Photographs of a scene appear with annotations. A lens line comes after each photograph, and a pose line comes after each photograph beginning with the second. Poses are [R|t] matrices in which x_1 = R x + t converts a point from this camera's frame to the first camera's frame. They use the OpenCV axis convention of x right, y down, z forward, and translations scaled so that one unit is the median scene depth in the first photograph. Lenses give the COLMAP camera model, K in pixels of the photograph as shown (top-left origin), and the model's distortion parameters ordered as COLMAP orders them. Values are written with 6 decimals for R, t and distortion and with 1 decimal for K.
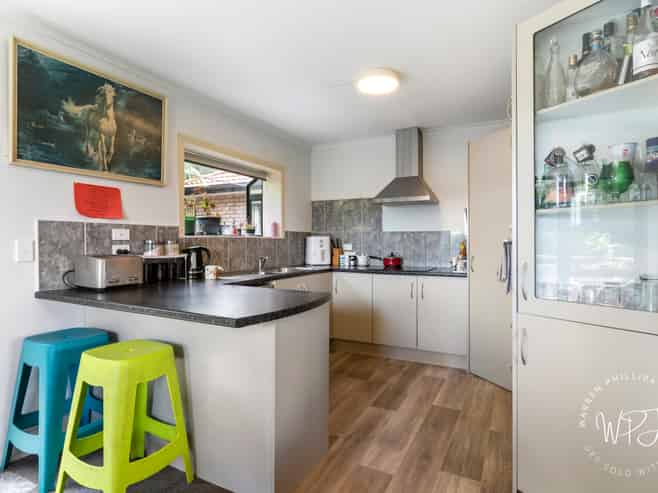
lens RADIAL K [[355.2, 0, 330.5], [0, 355.2, 244.6], [0, 0, 1]] dist [0.001687, 0.000121]
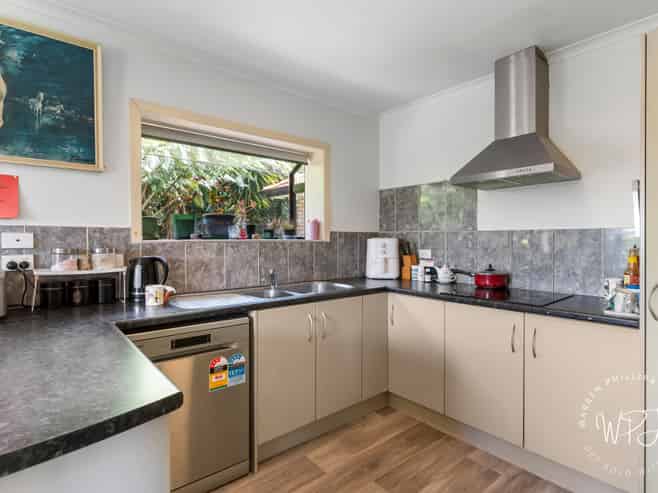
lens RADIAL K [[349.9, 0, 327.2], [0, 349.9, 243.8], [0, 0, 1]] dist [0.002603, -0.001270]
pose [[0.925158, 0.003947, -0.379562, 0.156427], [-0.003329, 0.999992, 0.002285, -0.015821], [0.379568, -0.000850, 0.925163, 0.367609]]
